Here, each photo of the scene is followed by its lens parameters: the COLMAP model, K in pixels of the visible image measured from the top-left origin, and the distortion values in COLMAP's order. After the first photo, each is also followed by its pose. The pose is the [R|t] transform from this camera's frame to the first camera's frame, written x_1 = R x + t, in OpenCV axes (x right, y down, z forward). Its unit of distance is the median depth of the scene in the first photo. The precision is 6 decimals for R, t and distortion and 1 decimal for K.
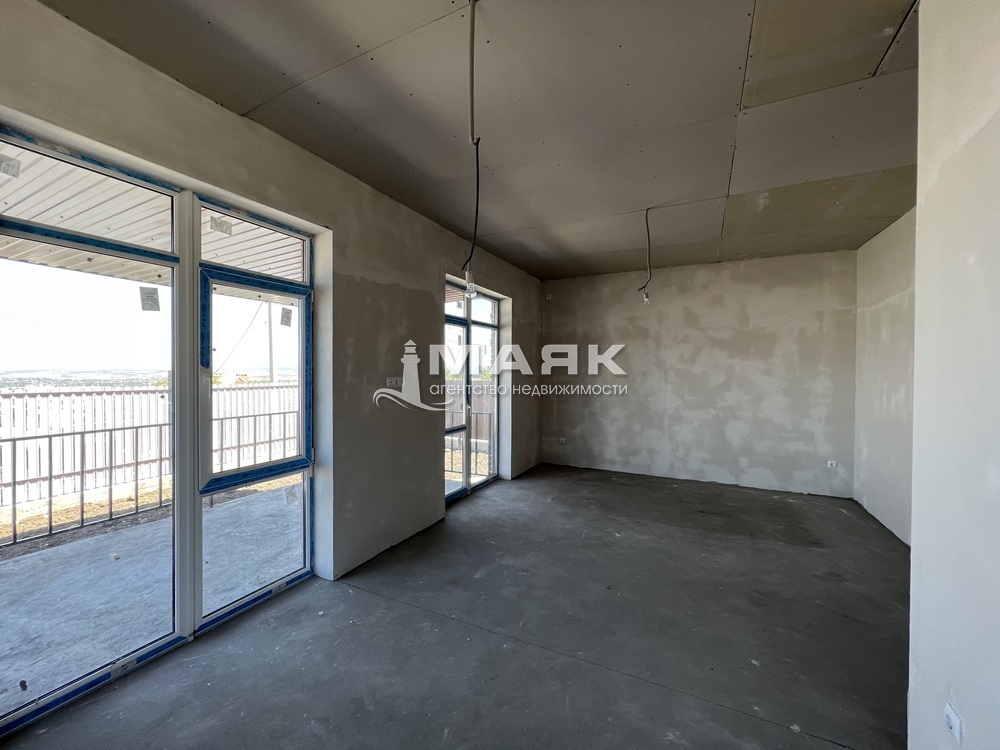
lens RADIAL K [[400.8, 0, 498.1], [0, 400.8, 375.2], [0, 0, 1]] dist [-0.000490, -0.000030]
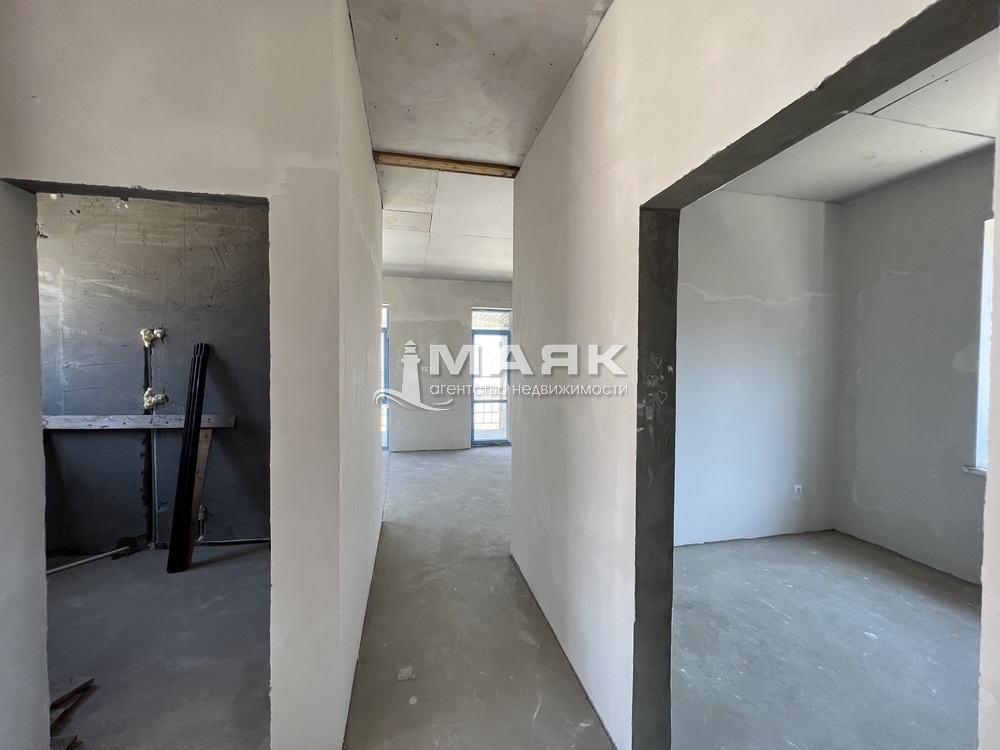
lens RADIAL K [[396.3, 0, 500.0], [0, 396.3, 375.0], [0, 0, 1]] dist [-0.001952, -0.000036]
pose [[0.643423, 0.017581, -0.765309, 1.321262], [-0.015818, 0.999828, 0.009670, 0.018986], [0.765348, 0.005884, 0.643590, -0.002404]]
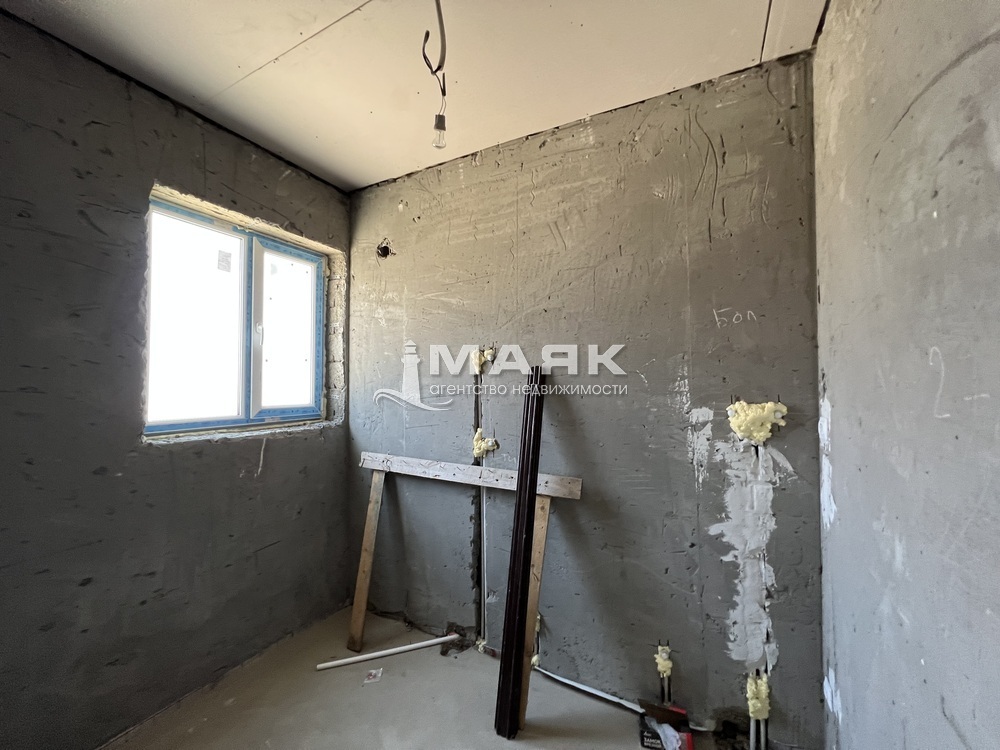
lens RADIAL K [[396.3, 0, 500.0], [0, 396.3, 375.0], [0, 0, 1]] dist [-0.001952, -0.000036]
pose [[0.005123, -0.023657, -0.999707, 0.423470], [-0.010736, 0.999661, -0.023711, -0.022690], [0.999929, 0.010855, 0.004867, -0.002921]]
